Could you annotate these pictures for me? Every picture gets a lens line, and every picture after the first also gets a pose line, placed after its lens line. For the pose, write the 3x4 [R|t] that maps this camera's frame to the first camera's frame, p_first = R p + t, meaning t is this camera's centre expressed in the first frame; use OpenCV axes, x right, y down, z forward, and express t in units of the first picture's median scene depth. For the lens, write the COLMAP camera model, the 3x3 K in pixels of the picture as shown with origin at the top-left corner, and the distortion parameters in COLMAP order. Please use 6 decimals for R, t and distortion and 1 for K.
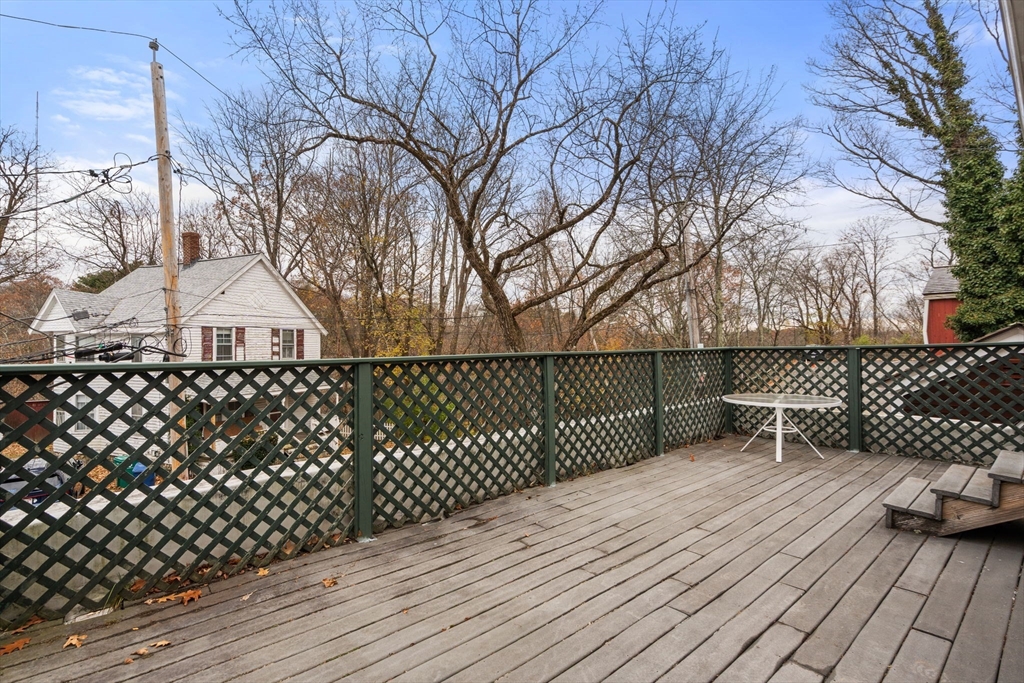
lens RADIAL K [[471.1, 0, 510.4], [0, 471.1, 334.7], [0, 0, 1]] dist [0.001327, 0.000312]
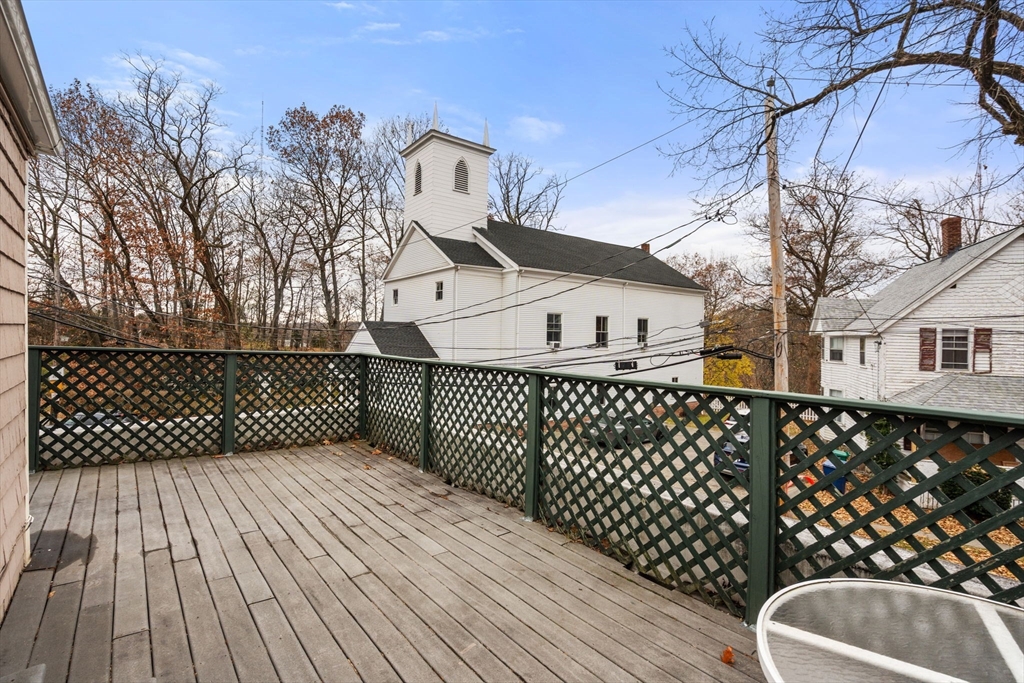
lens RADIAL K [[471.1, 0, 510.4], [0, 471.1, 334.7], [0, 0, 1]] dist [0.001327, 0.000312]
pose [[-0.019190, 0.000691, -0.999816, 1.107774], [0.002322, 0.999997, 0.000646, -0.035615], [0.999813, -0.002309, -0.019192, 1.108973]]
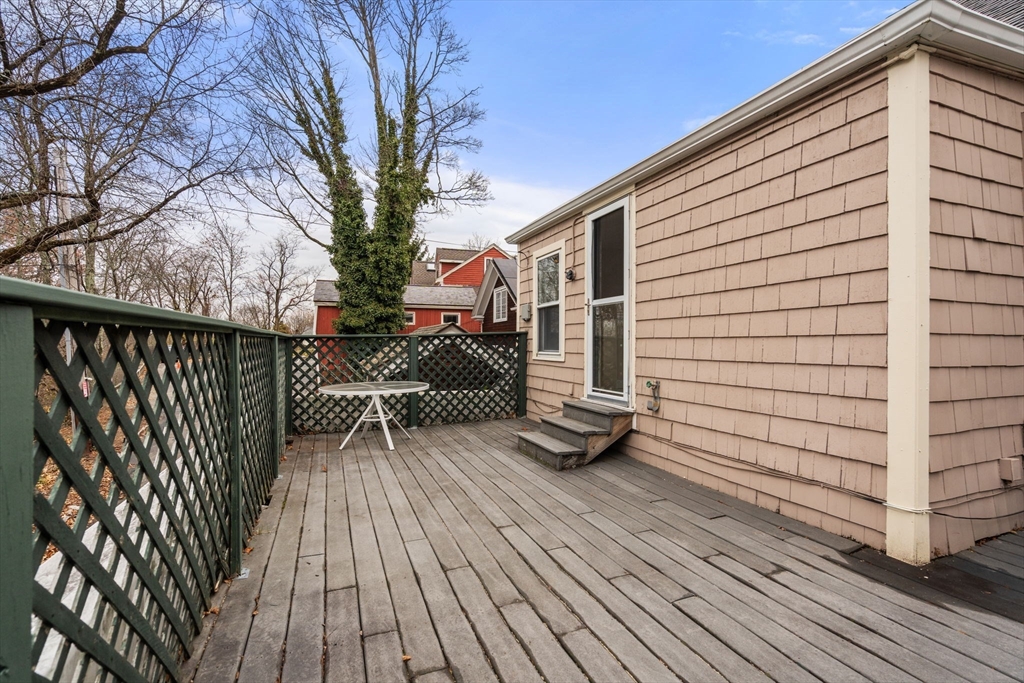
lens RADIAL K [[462.7, 0, 512.0], [0, 462.7, 341.5], [0, 0, 1]] dist [-0.008213, 0.000046]
pose [[0.321343, 0.011197, 0.946897, -0.351582], [-0.020572, 0.999777, -0.004841, 0.059609], [-0.946739, -0.017924, 0.321501, 0.610581]]
